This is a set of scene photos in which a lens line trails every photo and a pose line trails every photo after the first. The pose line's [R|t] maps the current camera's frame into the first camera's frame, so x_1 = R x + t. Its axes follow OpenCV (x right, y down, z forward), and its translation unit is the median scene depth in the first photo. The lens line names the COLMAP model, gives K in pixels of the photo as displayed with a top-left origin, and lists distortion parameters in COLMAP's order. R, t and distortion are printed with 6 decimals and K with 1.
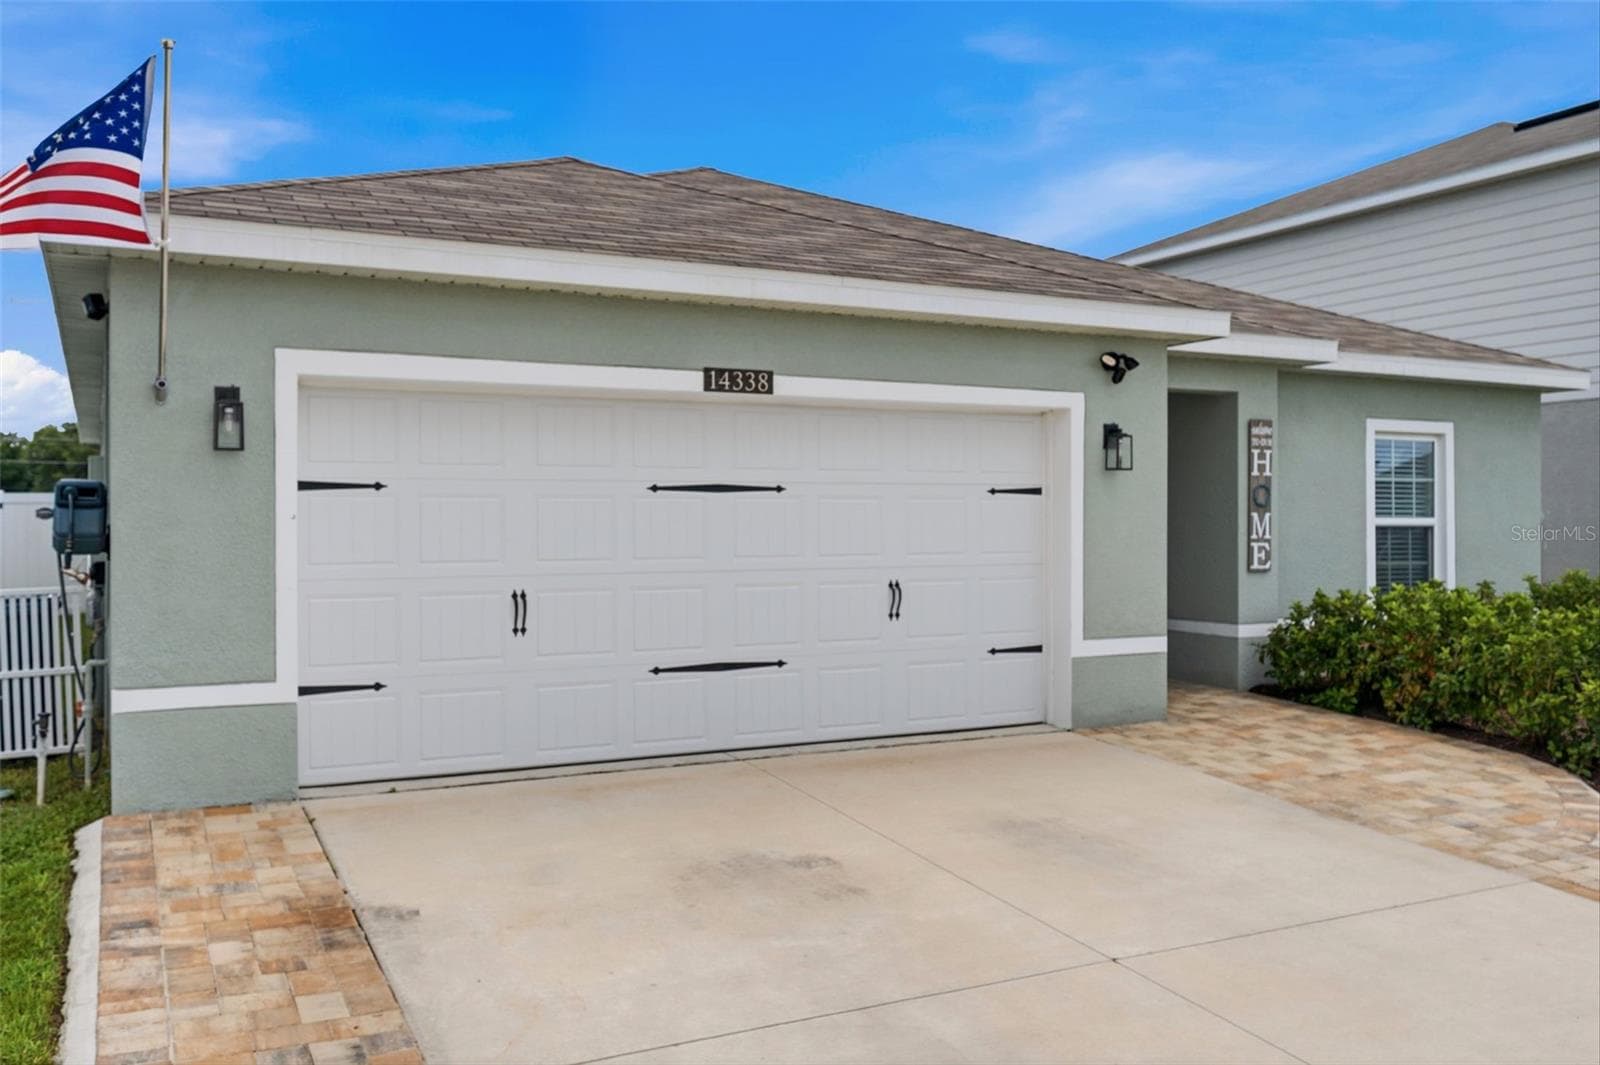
lens RADIAL K [[1333.9, 0, 802.2], [0, 1333.9, 518.2], [0, 0, 1]] dist [-0.001767, 0.001003]
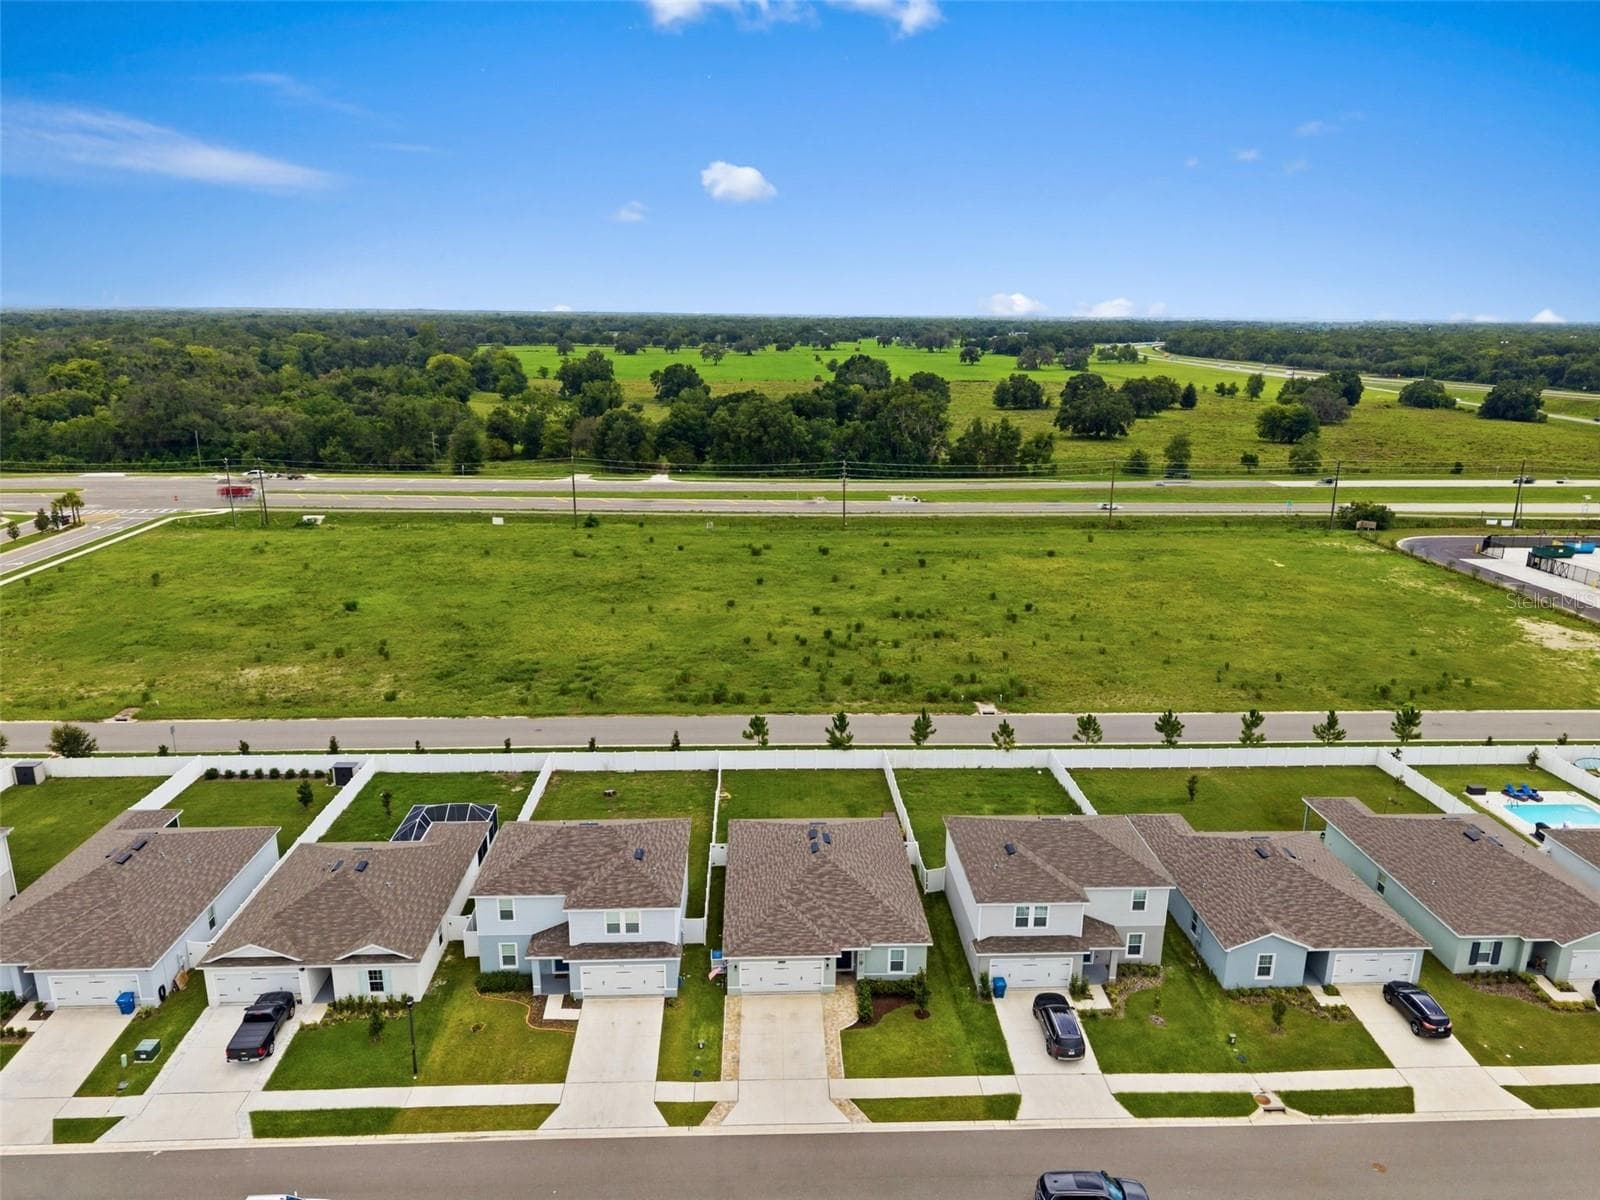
lens RADIAL K [[1066.9, 0, 800.0], [0, 1066.9, 600.0], [0, 0, 1]] dist [0.044007, -0.046484]
pose [[0.912711, 0.113497, -0.392527, 2.589736], [-0.009378, 0.966214, 0.257569, -4.243991], [0.408499, -0.231405, 0.882939, -4.815543]]
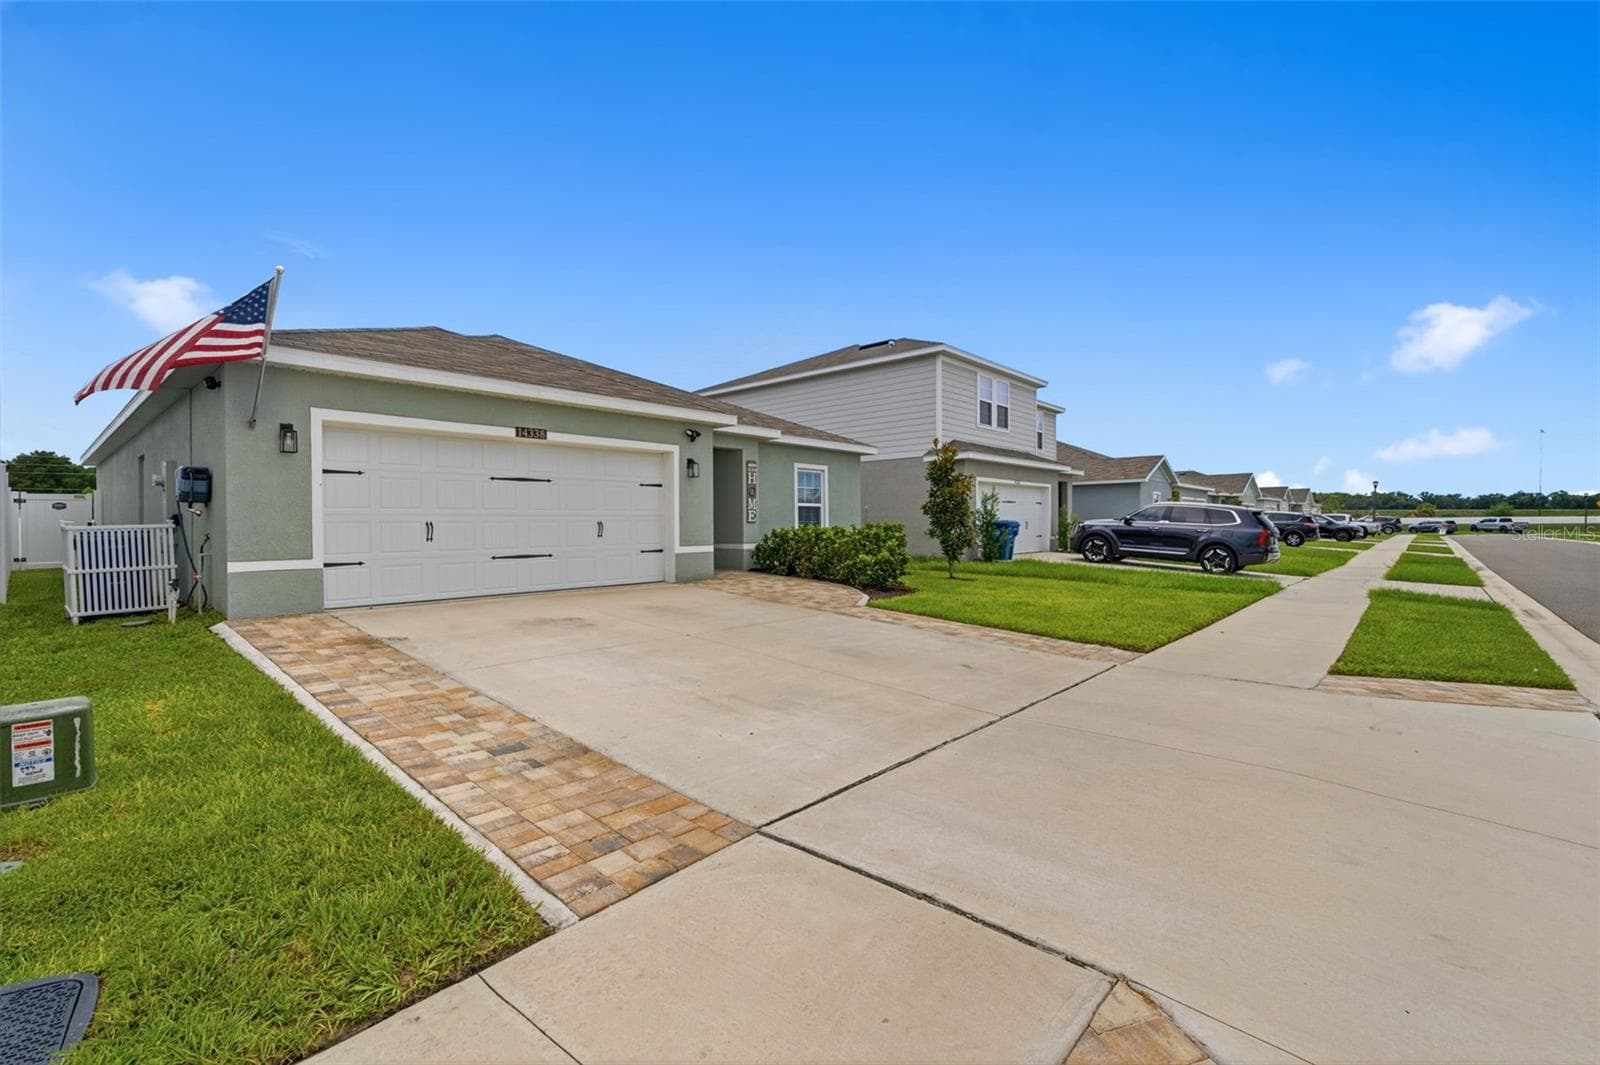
lens RADIAL K [[693.5, 0, 800.0], [0, 693.5, 532.5], [0, 0, 1]] dist [0.001626, 0.000103]
pose [[0.932211, -0.011553, 0.361731, -0.043437], [0.008517, 0.999914, 0.009988, 0.054662], [-0.361815, -0.006230, 0.932229, -0.265164]]
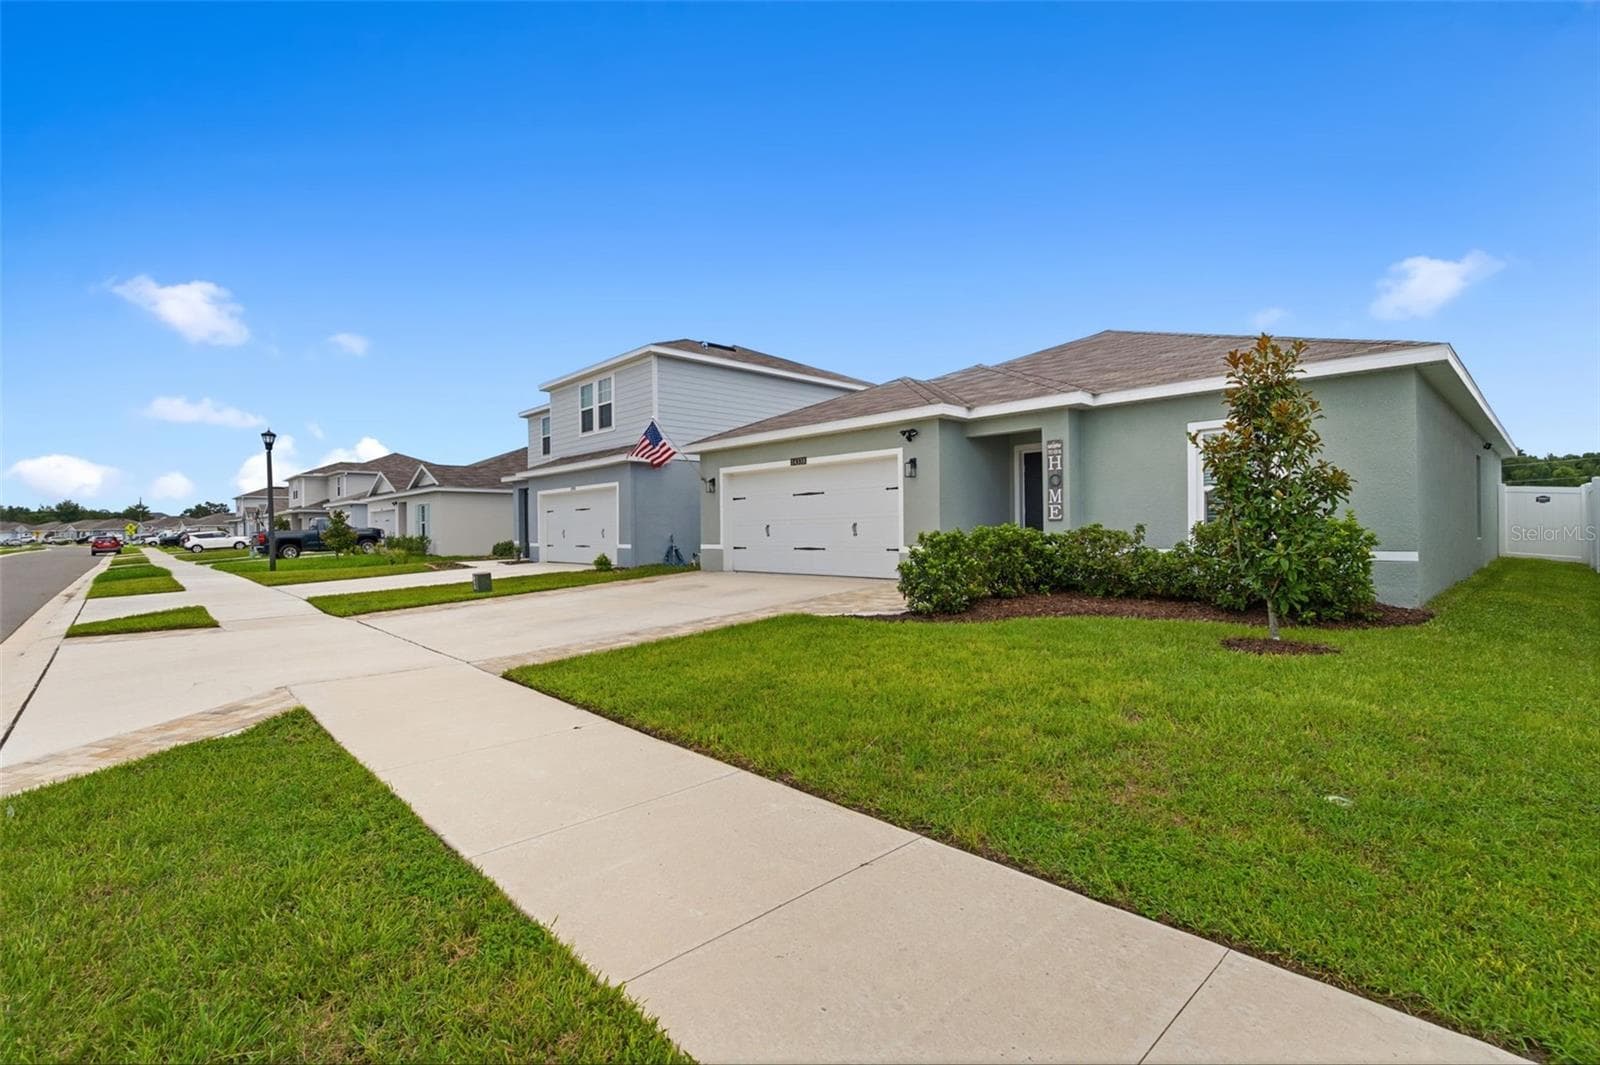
lens RADIAL K [[725.5, 0, 796.0], [0, 725.5, 529.2], [0, 0, 1]] dist [0.008895, 0.000101]
pose [[0.277939, -0.006792, -0.960575, 1.445723], [0.008518, 0.999953, -0.004606, 0.063414], [0.960561, -0.006902, 0.277983, 0.422377]]
